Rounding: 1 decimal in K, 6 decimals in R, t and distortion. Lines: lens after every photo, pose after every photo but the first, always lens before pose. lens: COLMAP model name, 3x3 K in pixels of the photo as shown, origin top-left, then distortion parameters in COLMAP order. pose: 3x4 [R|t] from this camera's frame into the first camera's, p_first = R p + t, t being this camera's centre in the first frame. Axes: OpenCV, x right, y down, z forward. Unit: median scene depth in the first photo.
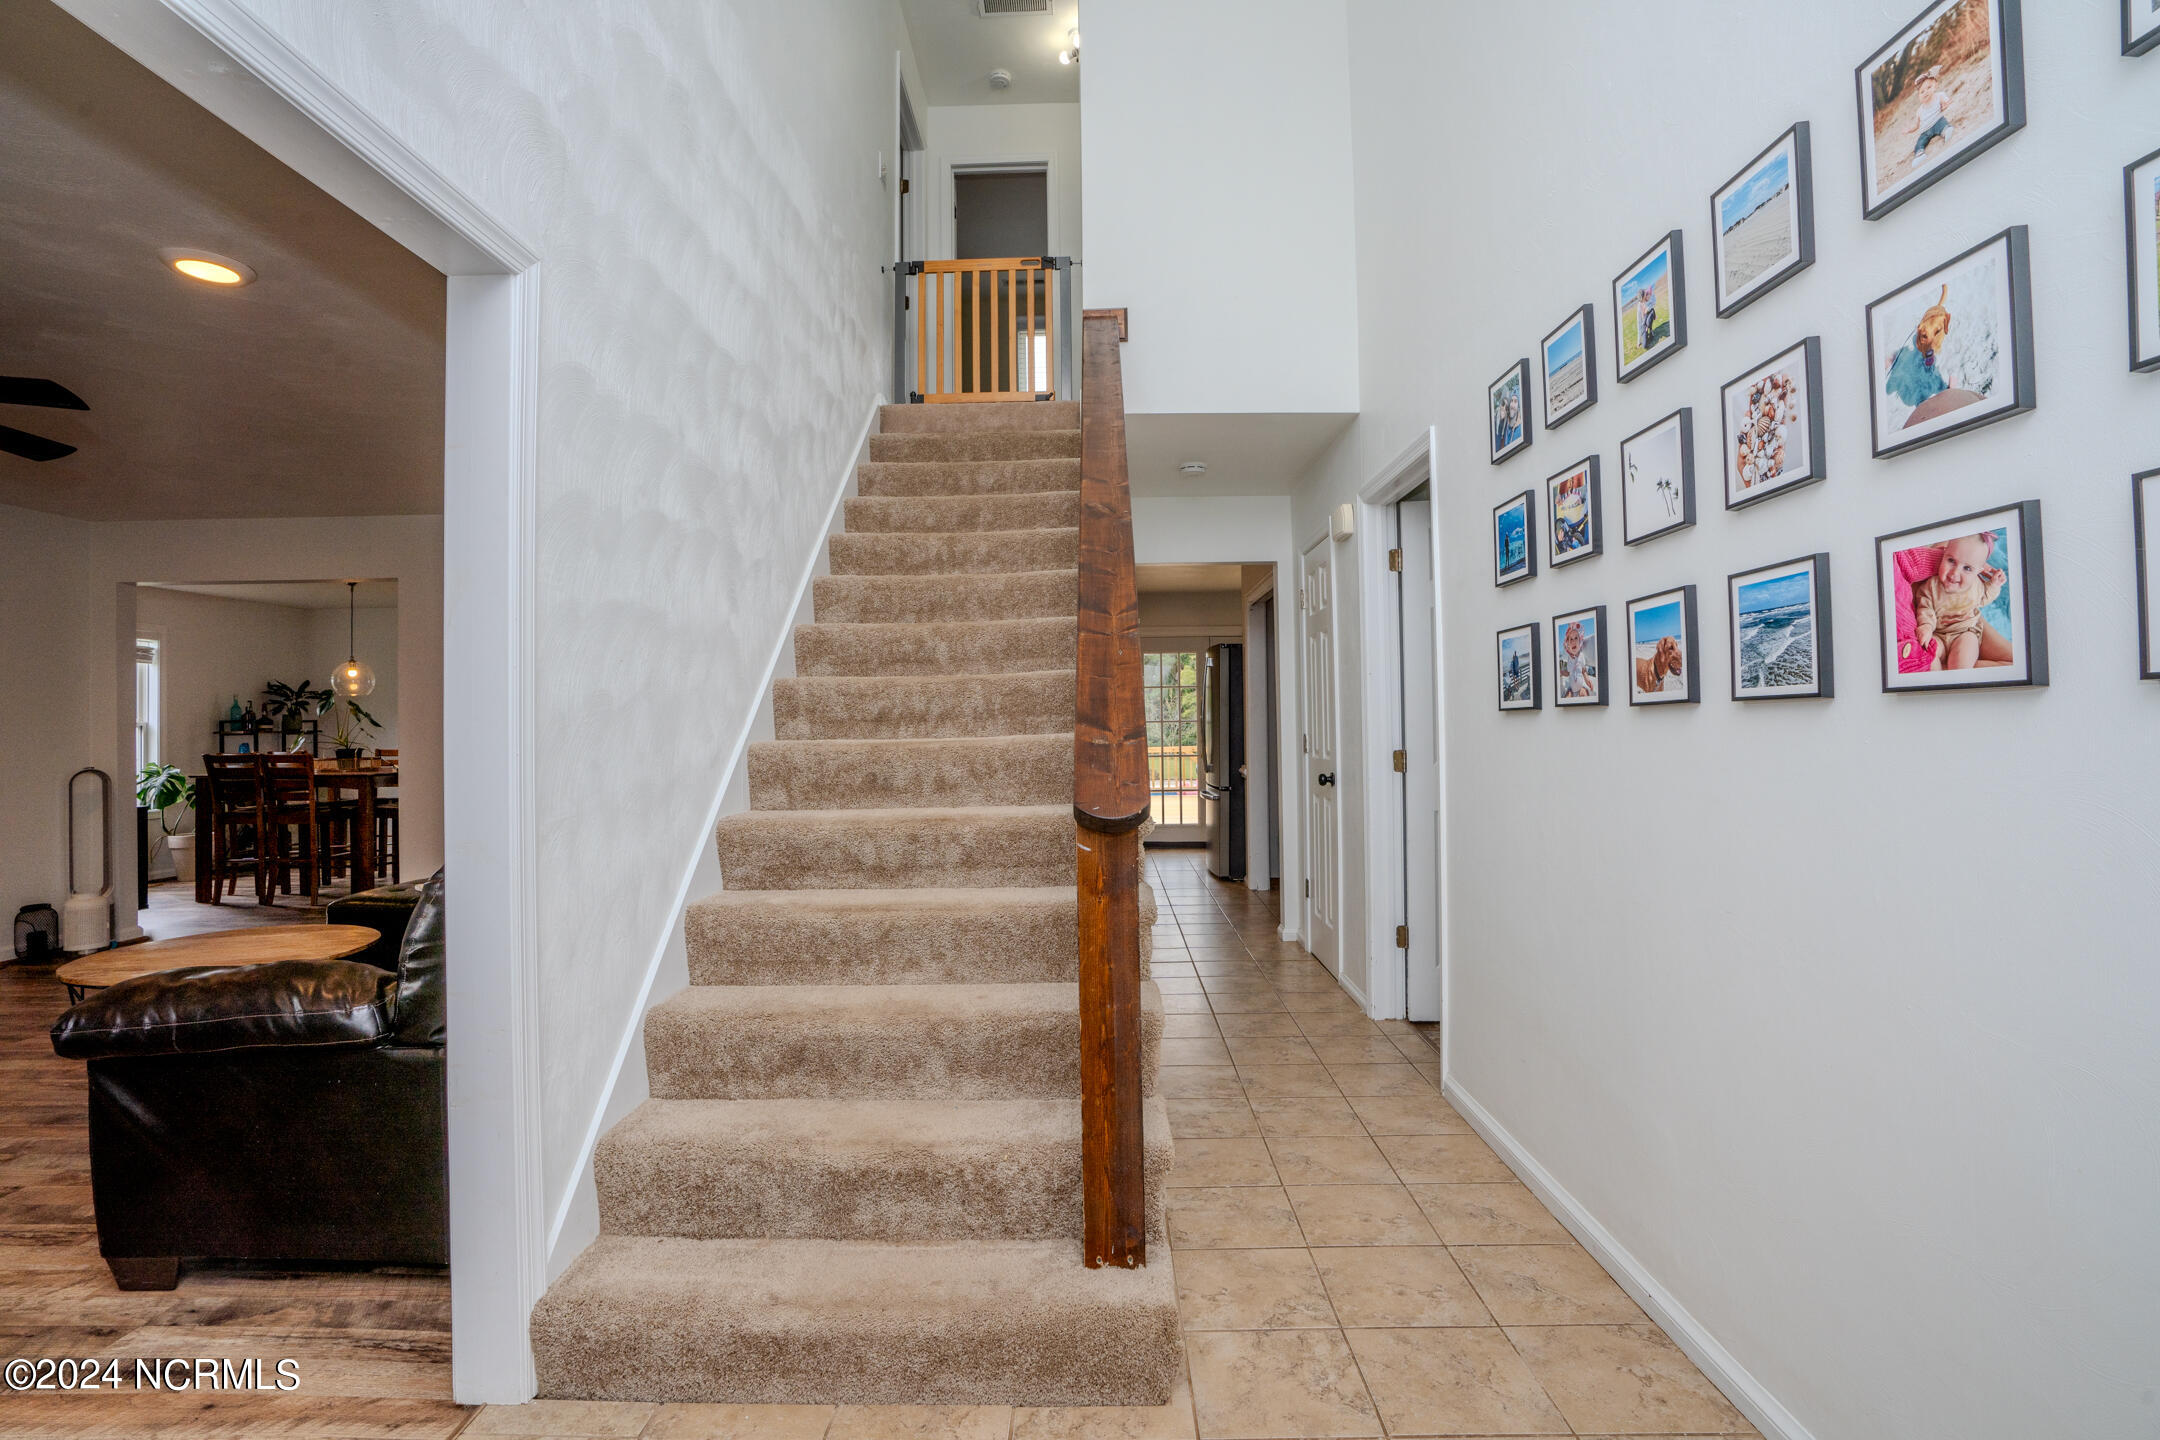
lens RADIAL K [[997.8, 0, 1067.2], [0, 997.8, 712.6], [0, 0, 1]] dist [-0.013024, 0.002578]
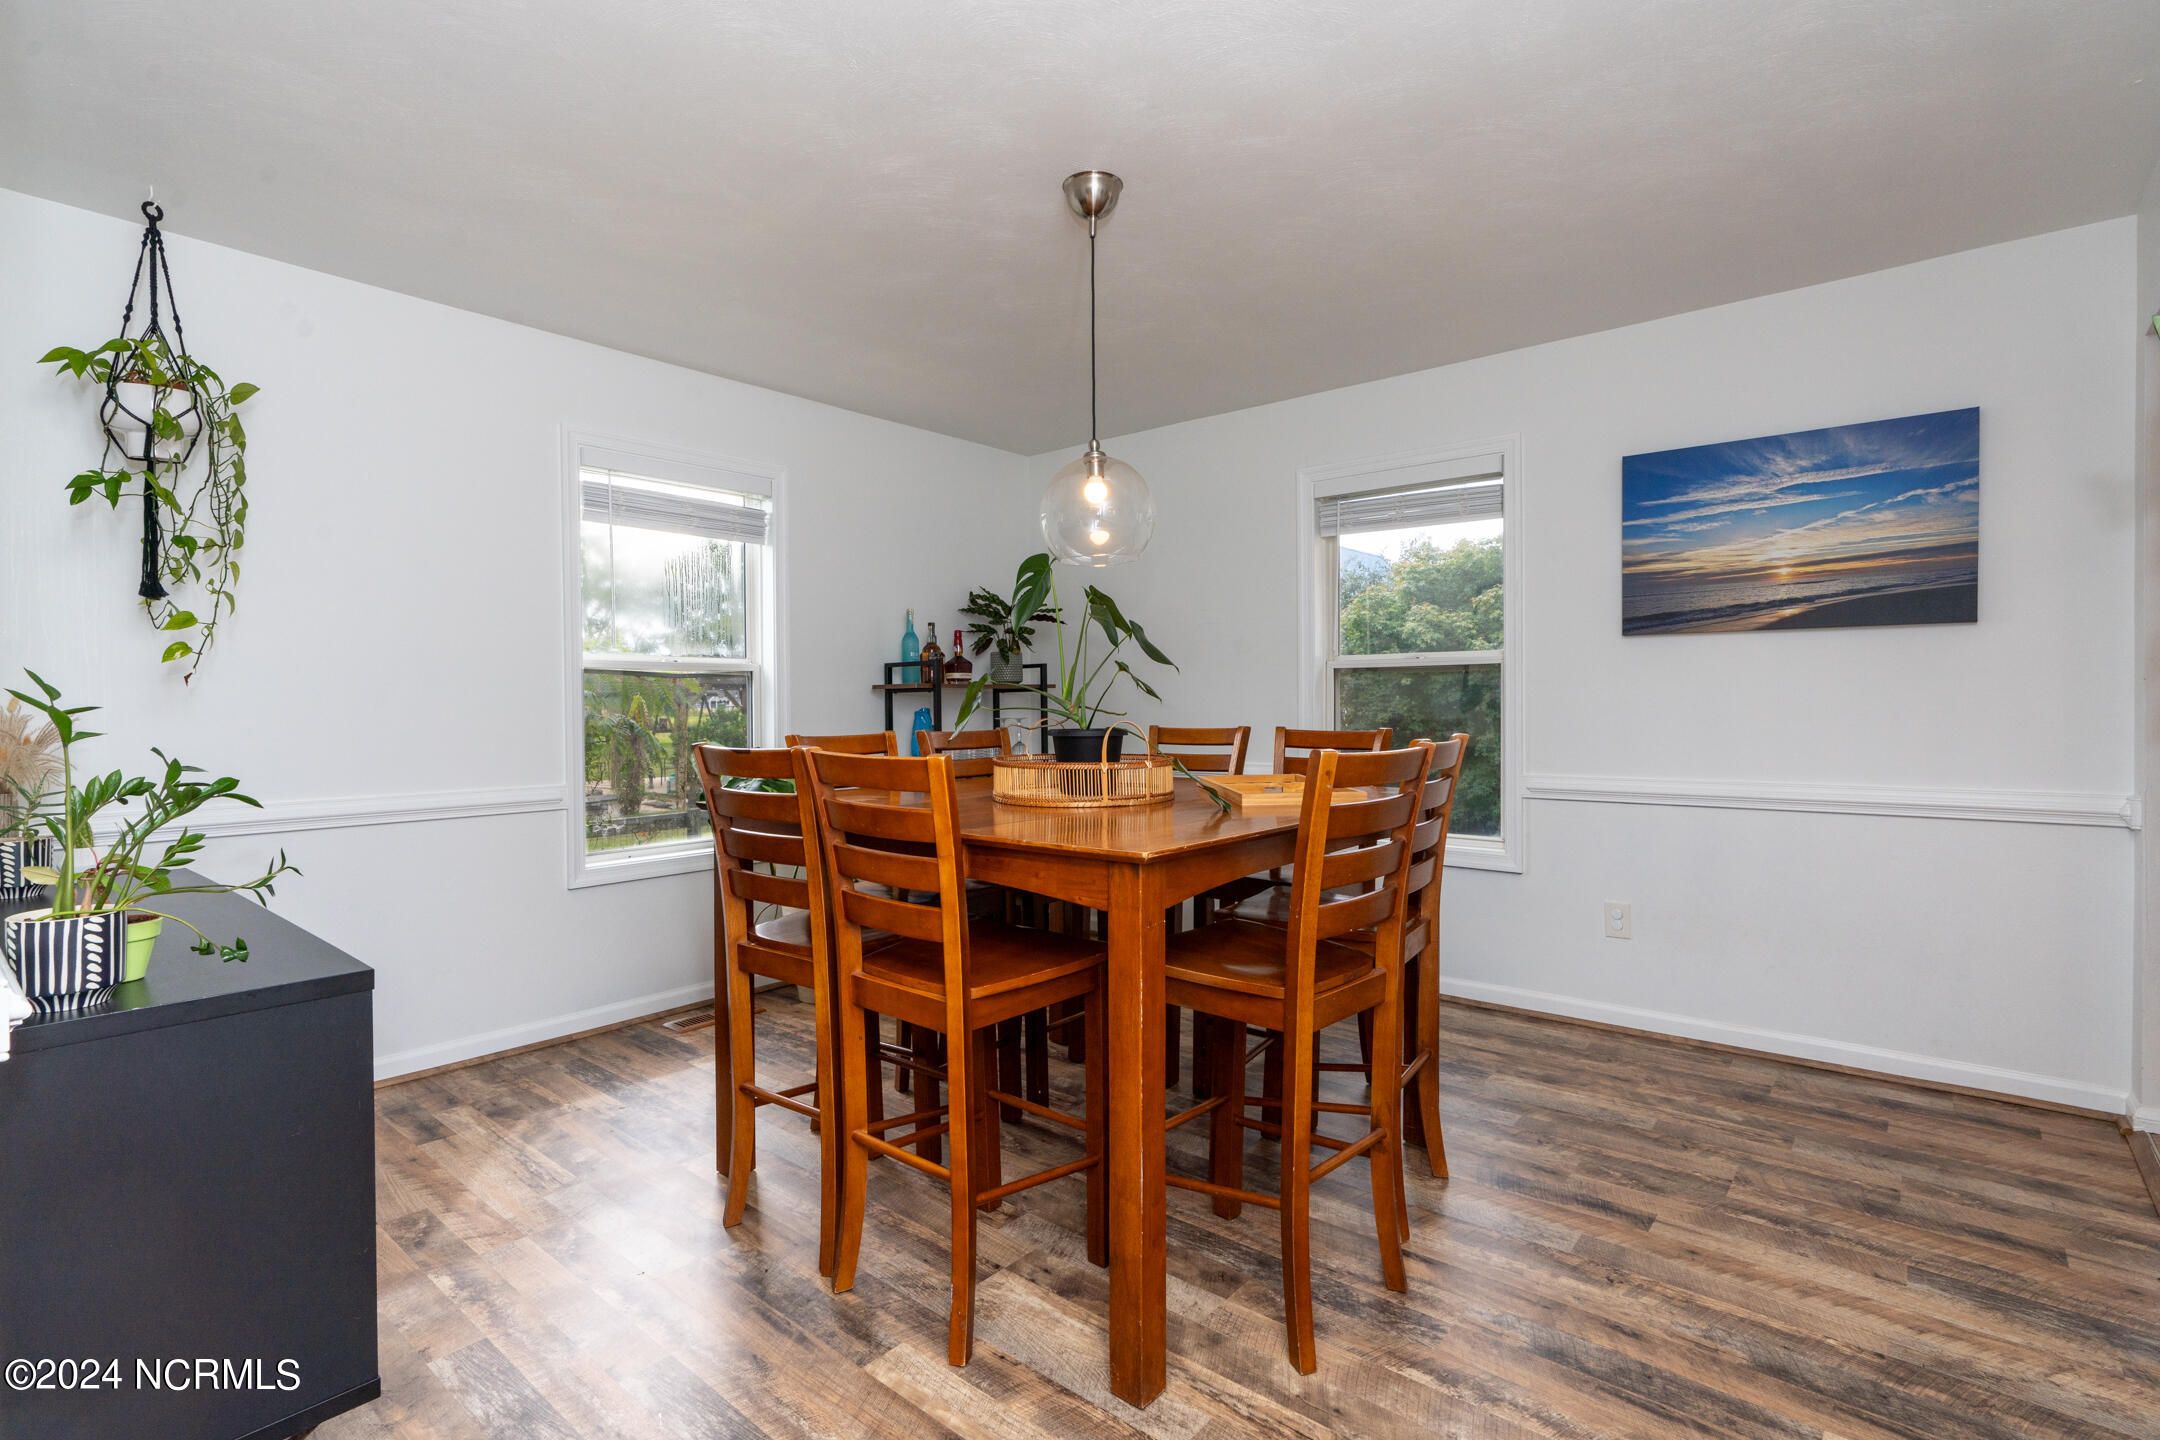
lens RADIAL K [[997.8, 0, 1078.3], [0, 997.8, 718.1], [0, 0, 1]] dist [-0.013024, 0.002578]
pose [[0.787266, 0.012963, -0.616477, -0.473682], [0.005648, 0.999585, 0.028232, 0.021528], [0.616588, -0.025708, 0.786866, 0.667408]]
